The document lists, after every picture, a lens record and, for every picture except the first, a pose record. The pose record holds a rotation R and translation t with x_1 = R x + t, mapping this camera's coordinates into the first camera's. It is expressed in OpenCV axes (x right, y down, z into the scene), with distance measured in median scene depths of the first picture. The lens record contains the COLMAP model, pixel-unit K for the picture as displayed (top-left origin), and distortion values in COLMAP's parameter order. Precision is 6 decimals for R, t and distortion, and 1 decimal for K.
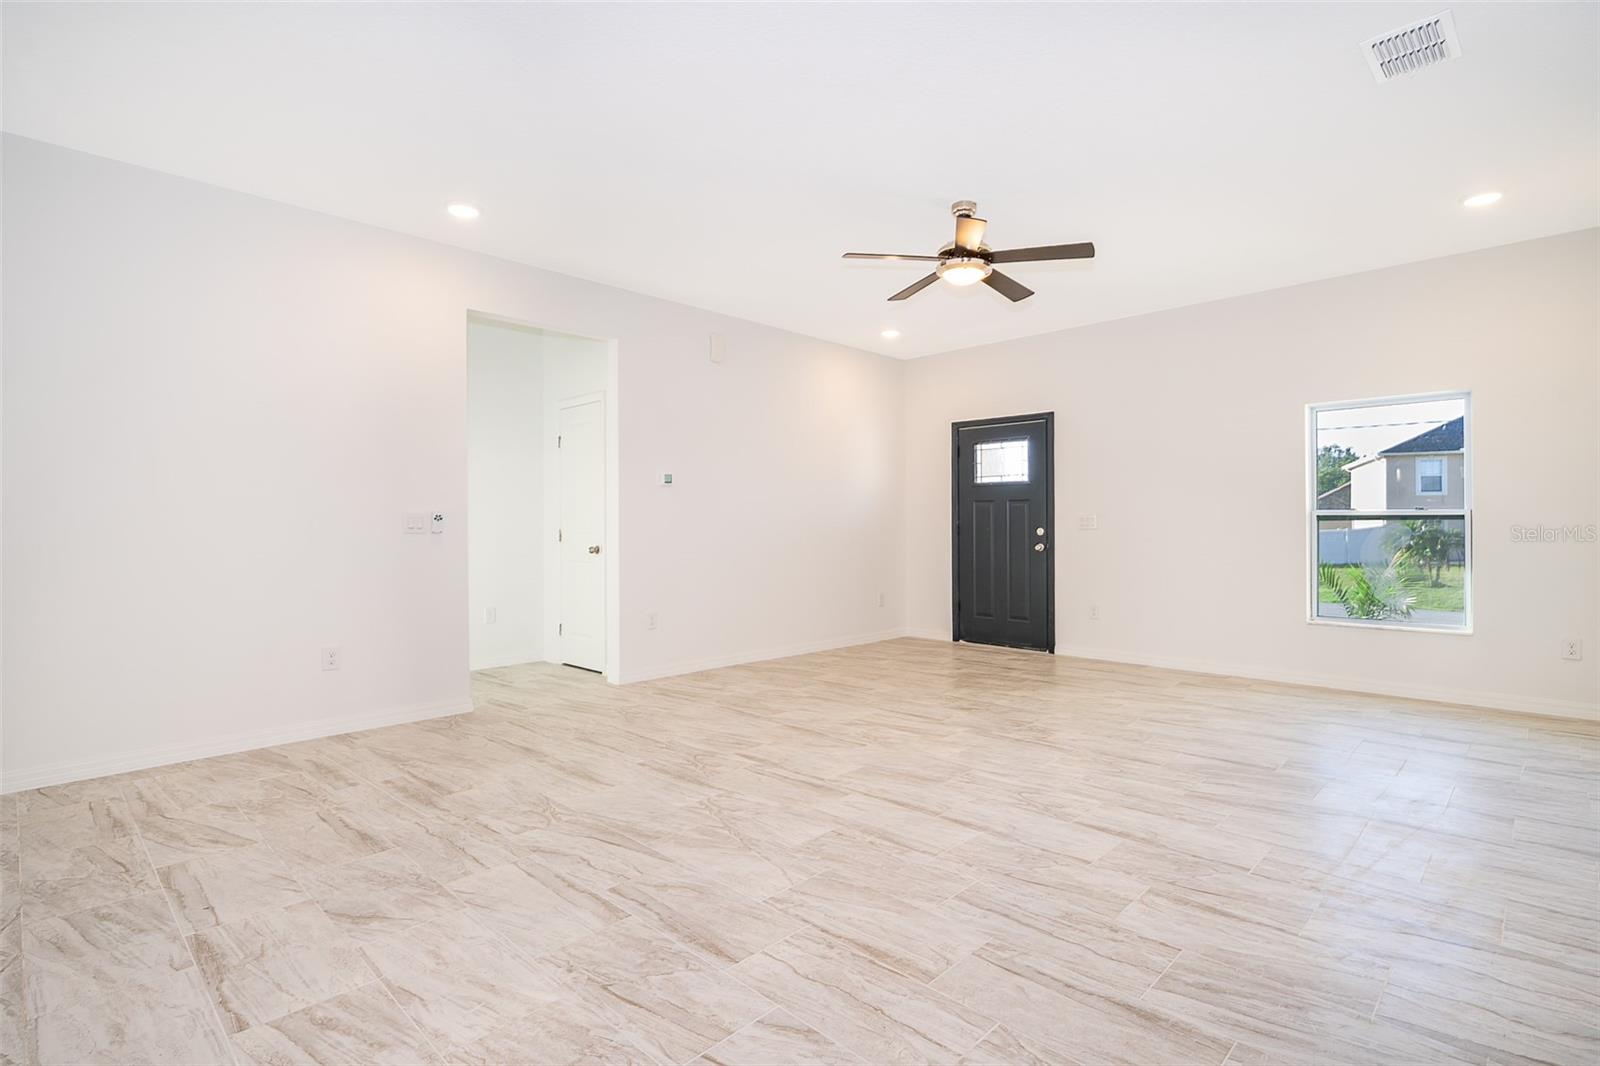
lens RADIAL K [[769.8, 0, 814.5], [0, 769.8, 526.9], [0, 0, 1]] dist [0.000430, 0.000574]
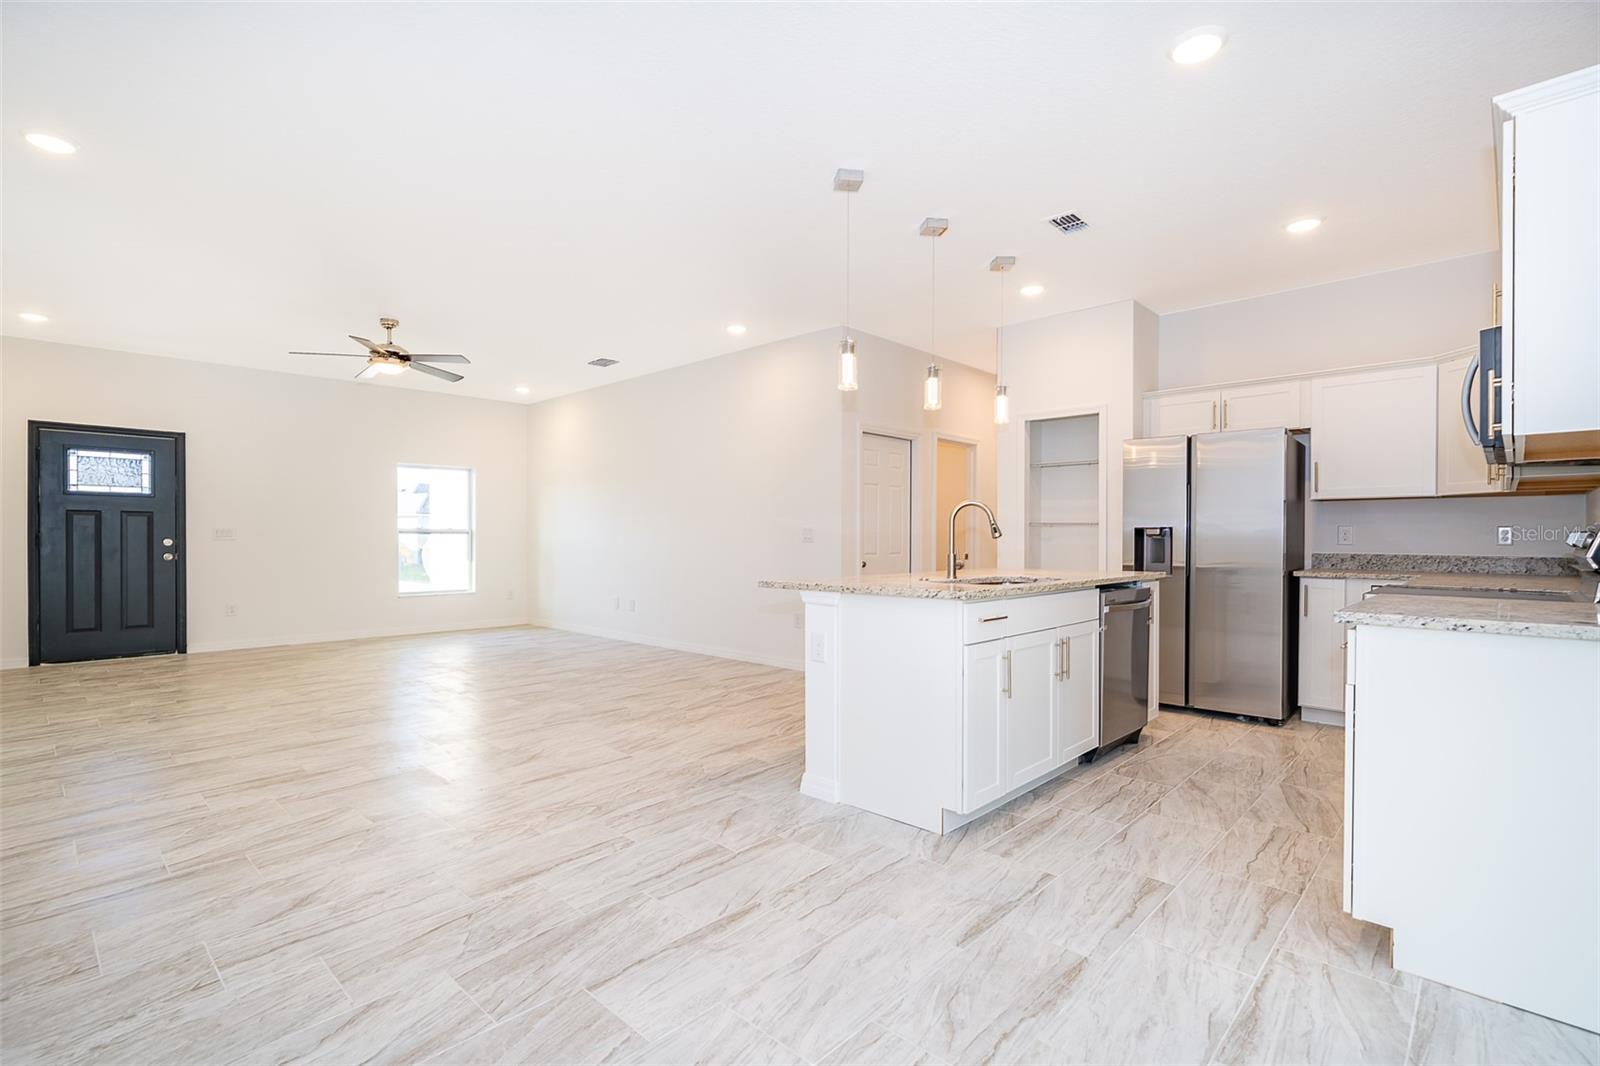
lens RADIAL K [[741.6, 0, 797.5], [0, 741.6, 539.2], [0, 0, 1]] dist [0.000005, 0.001506]
pose [[-0.004397, 0.000762, 0.999990, -1.549971], [0.001080, 0.999999, -0.000757, 0.007053], [-0.999990, 0.001077, -0.004398, 0.273573]]
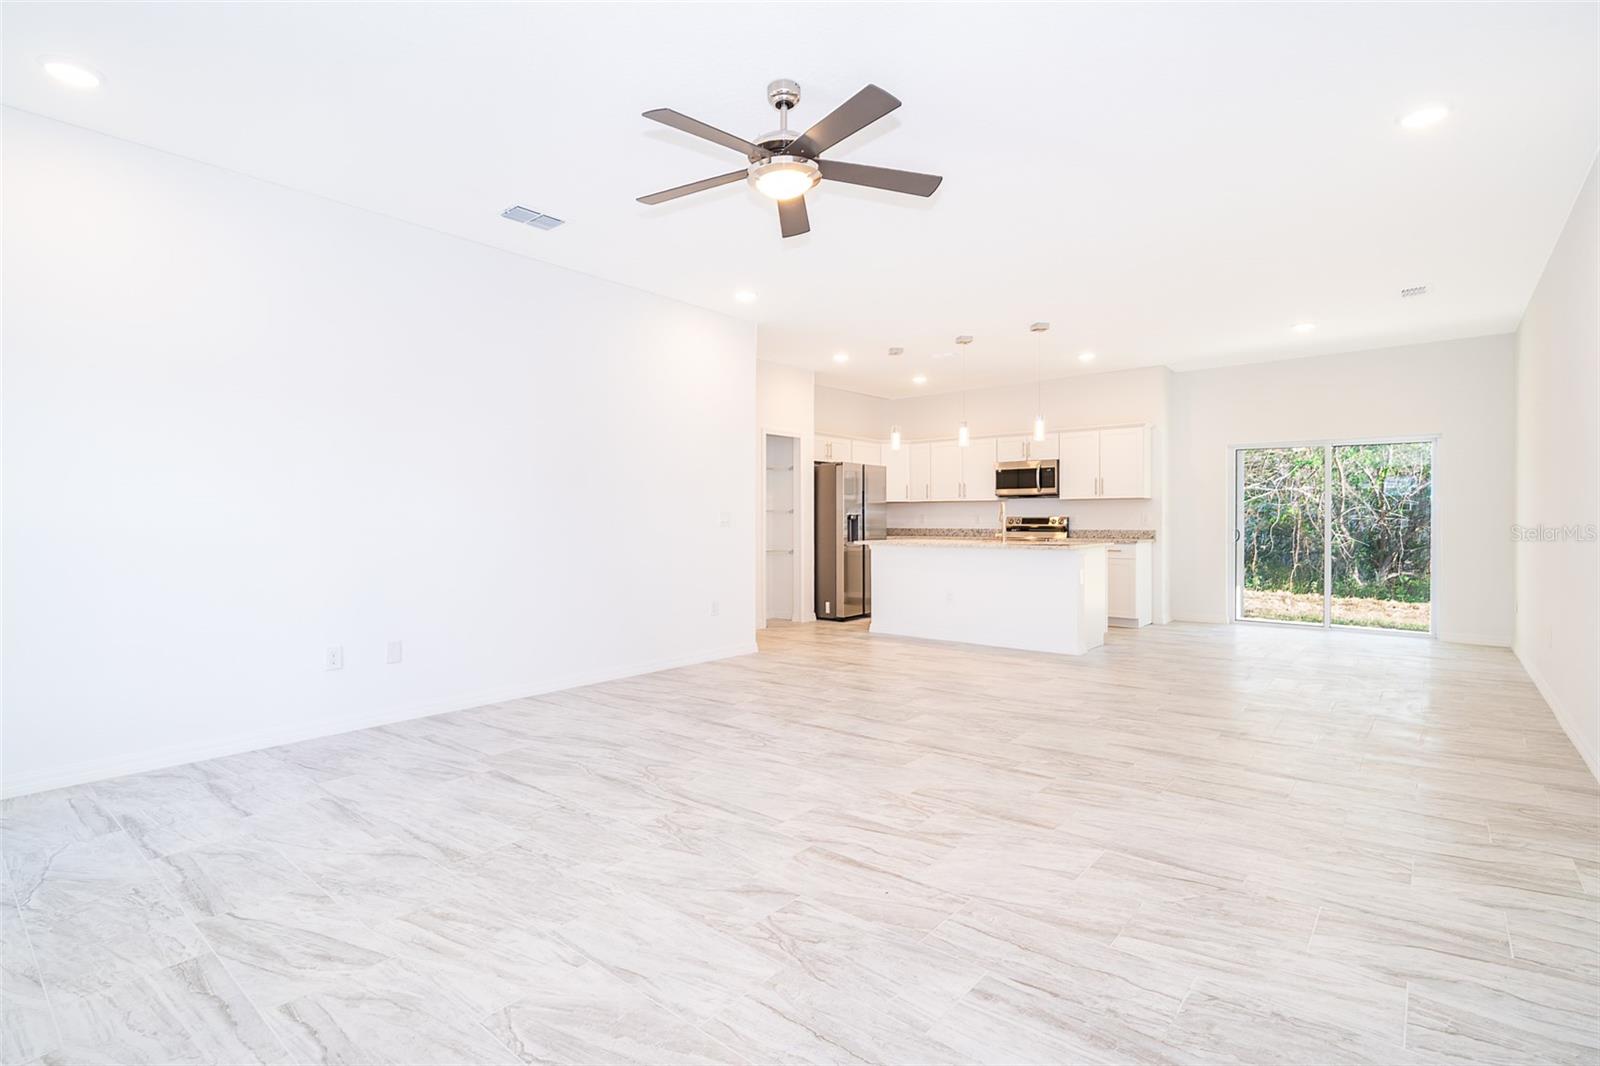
lens RADIAL K [[758.6, 0, 795.3], [0, 758.6, 522.4], [0, 0, 1]] dist [0.001835, -0.000005]
pose [[-0.998076, 0.003764, -0.061894, 0.287653], [0.003369, 0.999973, 0.006475, -0.008124], [0.061917, 0.006254, -0.998062, 2.154512]]
